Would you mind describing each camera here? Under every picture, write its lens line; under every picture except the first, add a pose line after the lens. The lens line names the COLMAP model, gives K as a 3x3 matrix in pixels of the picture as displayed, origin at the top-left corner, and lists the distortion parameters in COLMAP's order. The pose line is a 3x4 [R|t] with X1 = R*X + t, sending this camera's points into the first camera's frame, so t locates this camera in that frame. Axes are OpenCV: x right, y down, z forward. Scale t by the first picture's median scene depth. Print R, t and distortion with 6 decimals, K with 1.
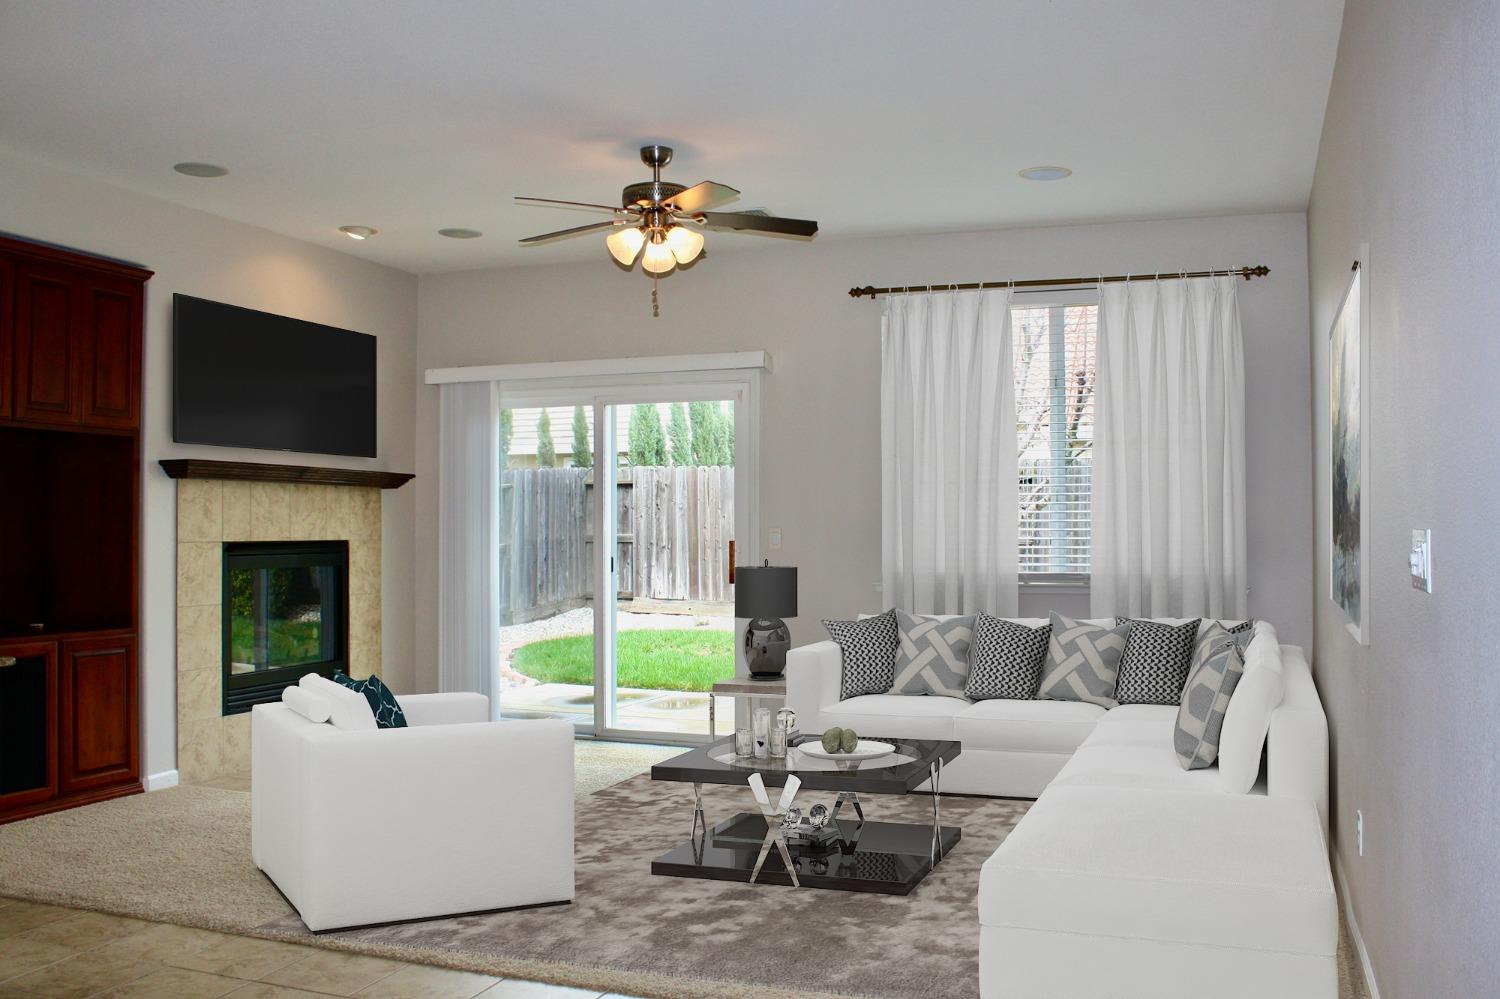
lens RADIAL K [[1230.2, 0, 770.0], [0, 1230.2, 502.9], [0, 0, 1]] dist [-0.175682, 0.187759]
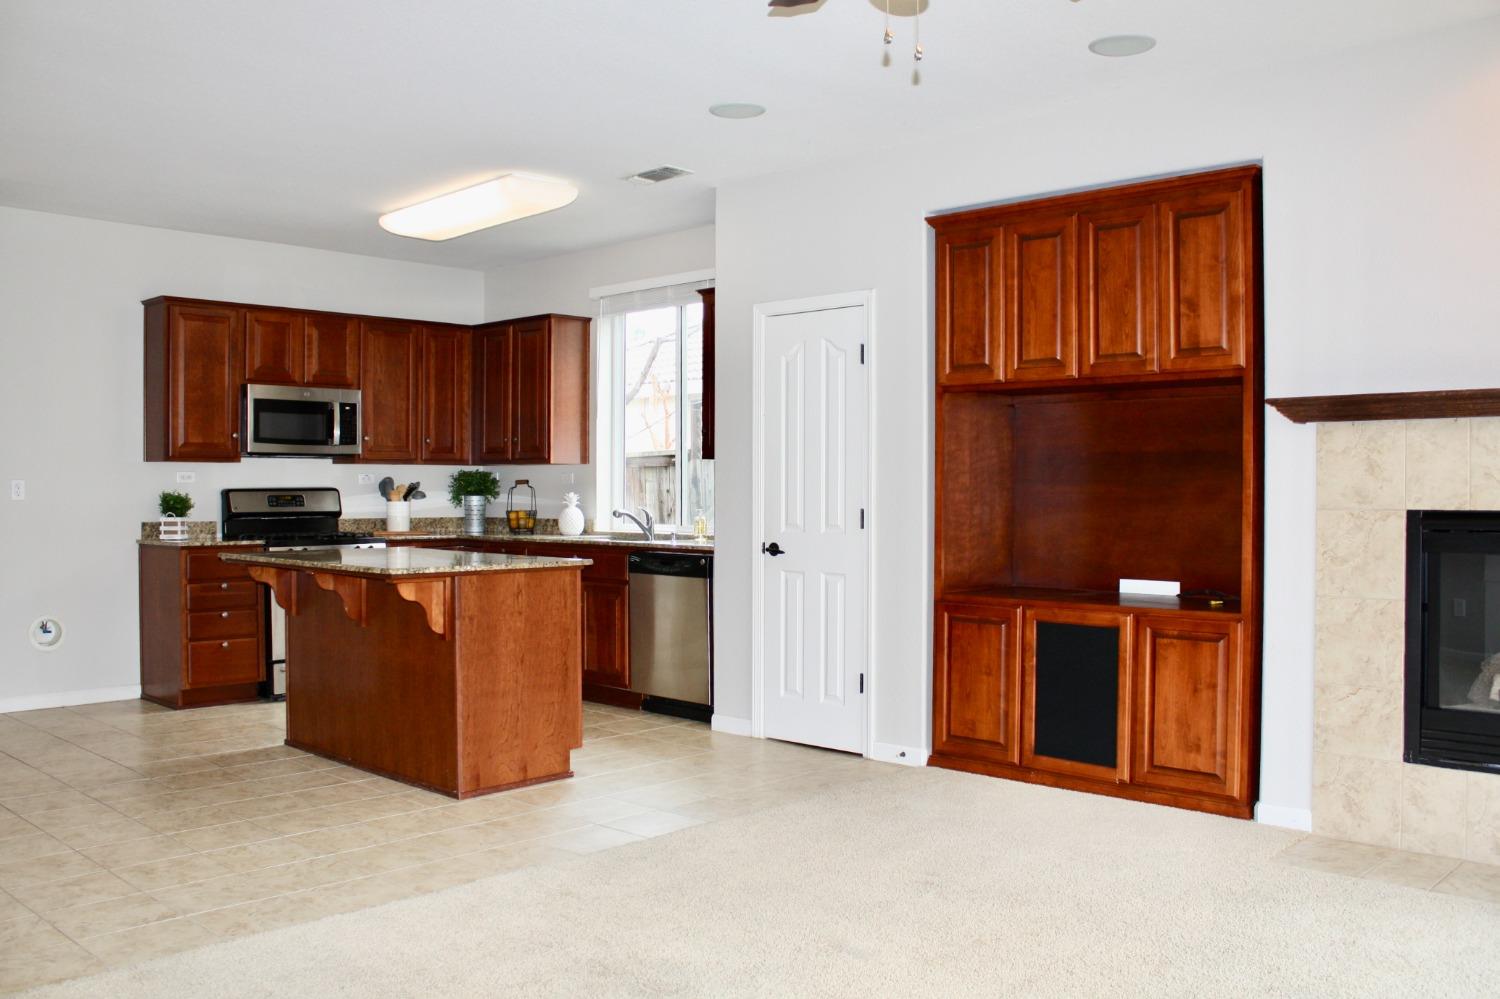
lens RADIAL K [[1230.2, 0, 770.0], [0, 1230.2, 502.9], [0, 0, 1]] dist [-0.175682, 0.187759]
pose [[-0.373718, -0.001144, -0.927542, 0.322131], [0.022790, 0.999686, -0.010416, 0.028567], [0.927262, -0.025031, -0.373575, 0.947136]]
